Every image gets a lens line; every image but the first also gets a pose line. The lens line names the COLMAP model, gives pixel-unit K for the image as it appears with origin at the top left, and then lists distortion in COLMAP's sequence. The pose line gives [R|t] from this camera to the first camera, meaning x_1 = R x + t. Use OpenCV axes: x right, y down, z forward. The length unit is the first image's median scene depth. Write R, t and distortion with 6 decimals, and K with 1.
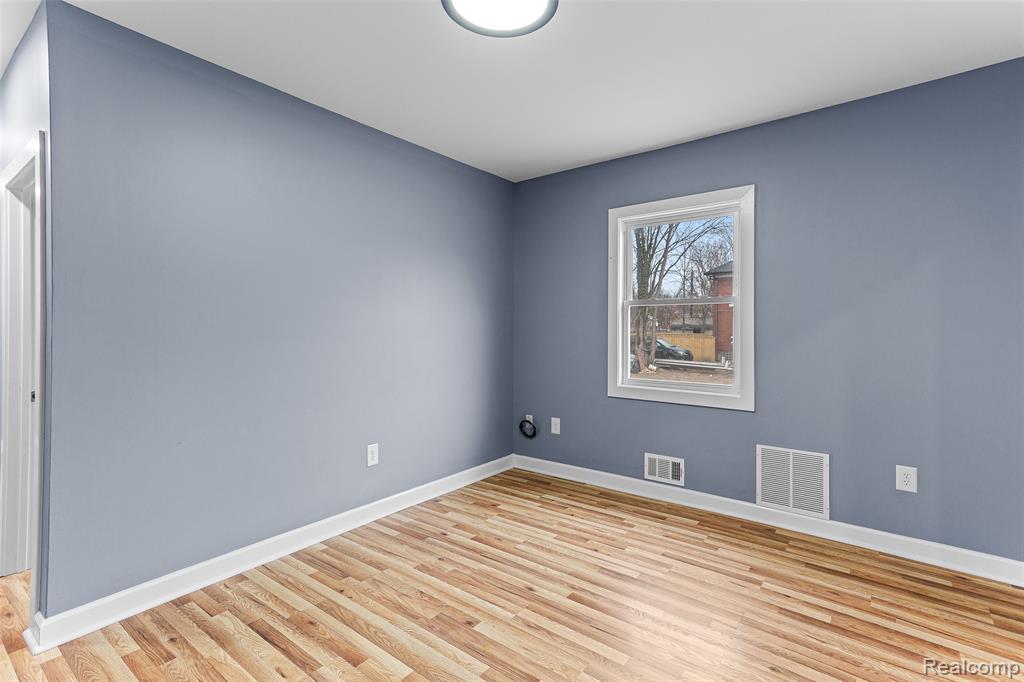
lens RADIAL K [[486.1, 0, 511.7], [0, 486.1, 329.7], [0, 0, 1]] dist [0.027971, 0.000669]
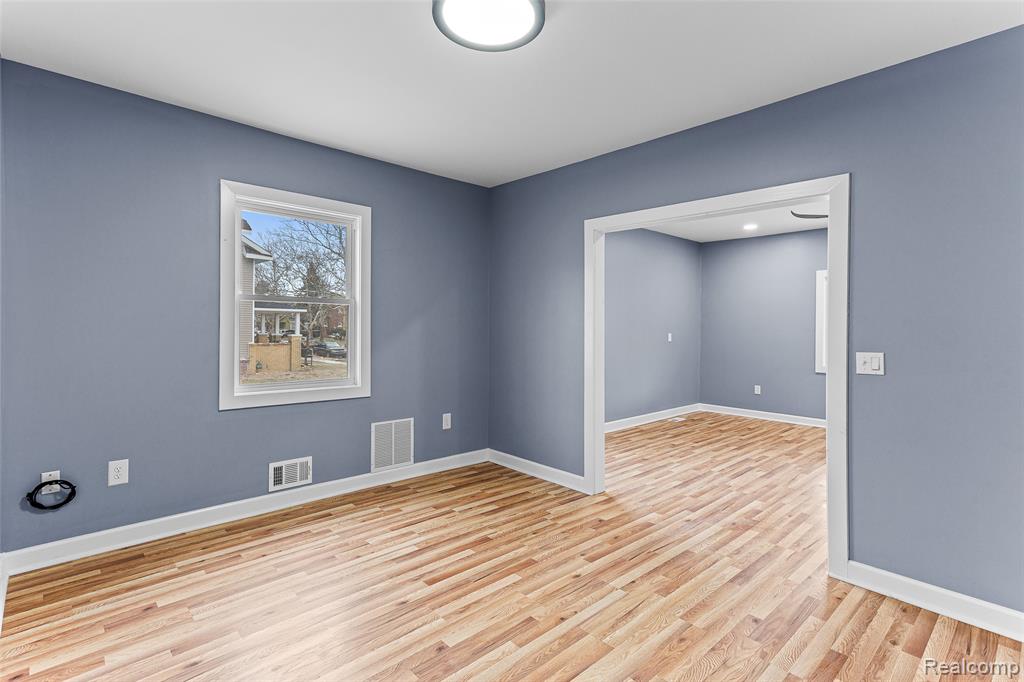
lens RADIAL K [[486.1, 0, 511.7], [0, 486.1, 329.7], [0, 0, 1]] dist [0.027971, 0.000669]
pose [[0.155833, -0.003082, 0.987779, -0.634758], [-0.007912, 0.999959, 0.004368, -0.005172], [-0.987752, -0.008496, 0.155802, 0.472738]]
